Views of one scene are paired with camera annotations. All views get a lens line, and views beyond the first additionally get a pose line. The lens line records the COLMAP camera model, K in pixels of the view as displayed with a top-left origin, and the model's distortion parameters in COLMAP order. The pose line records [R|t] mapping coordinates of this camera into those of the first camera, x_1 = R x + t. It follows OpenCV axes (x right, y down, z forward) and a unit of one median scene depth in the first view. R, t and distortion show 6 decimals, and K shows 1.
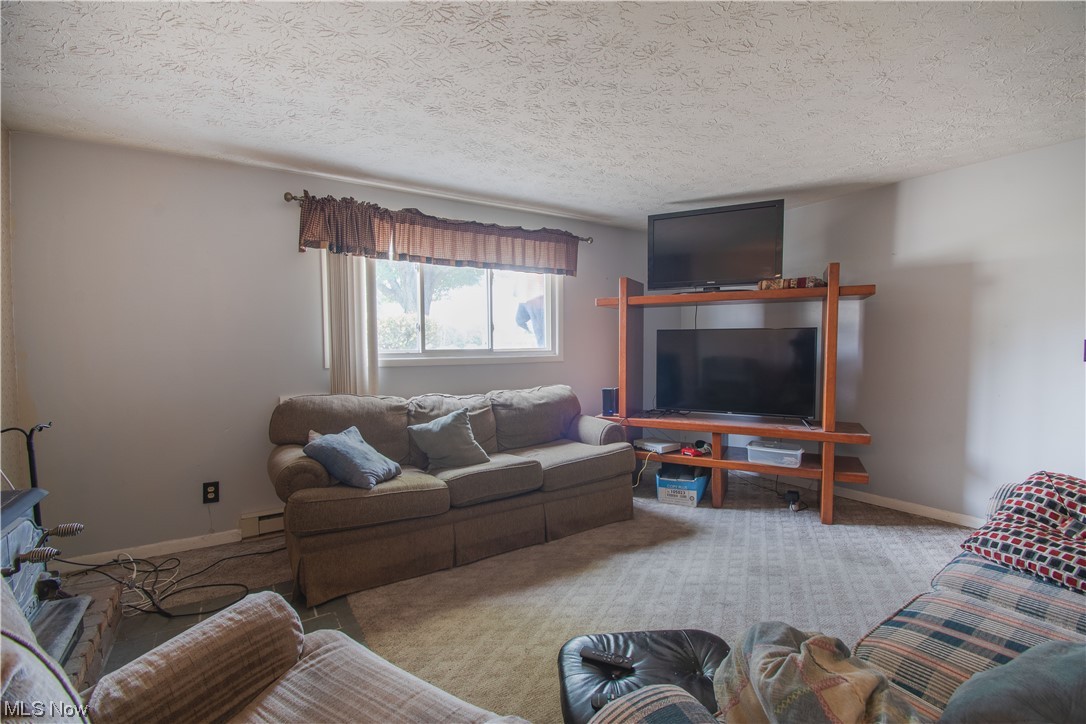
lens RADIAL K [[476.4, 0, 542.6], [0, 476.4, 365.2], [0, 0, 1]] dist [0.012247, -0.021837]
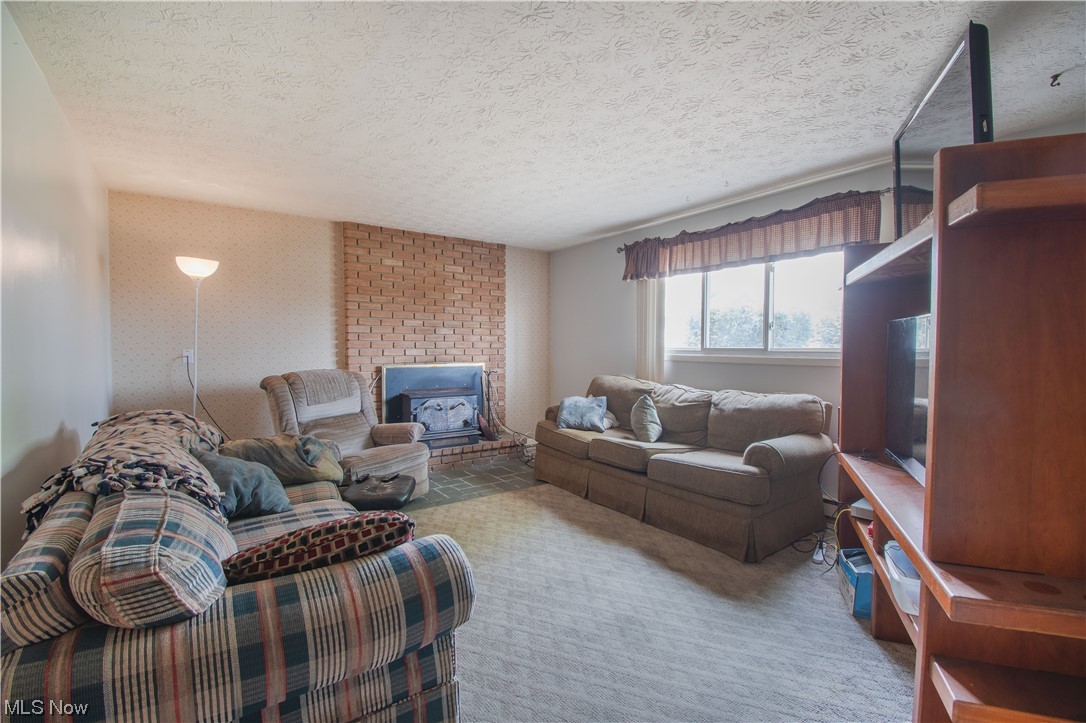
lens RADIAL K [[476.4, 0, 542.6], [0, 476.4, 364.7], [0, 0, 1]] dist [0.012247, -0.021837]
pose [[0.051770, 0.049897, -0.997412, 0.918545], [-0.046189, 0.997802, 0.047519, -0.030172], [0.997590, 0.043610, 0.053961, 0.586615]]
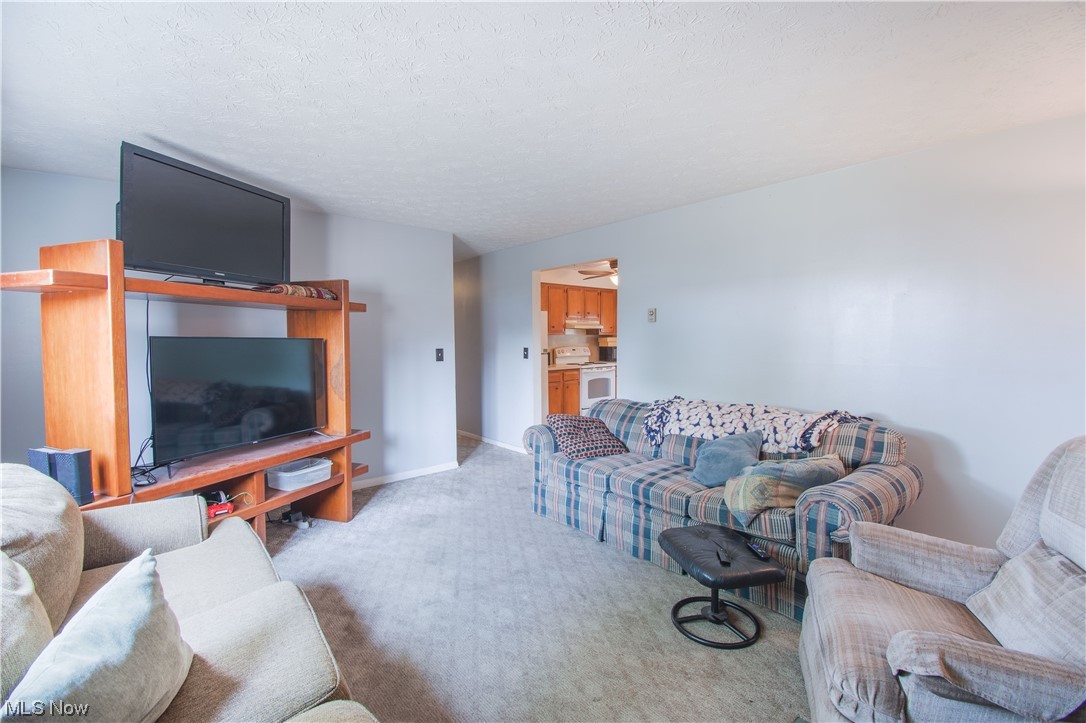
lens RADIAL K [[476.4, 0, 542.6], [0, 476.4, 364.7], [0, 0, 1]] dist [0.012247, -0.021837]
pose [[-0.155045, -0.039977, 0.987098, -0.489960], [0.047042, 0.997749, 0.047797, -0.047778], [-0.986787, 0.053846, -0.152815, 0.667552]]
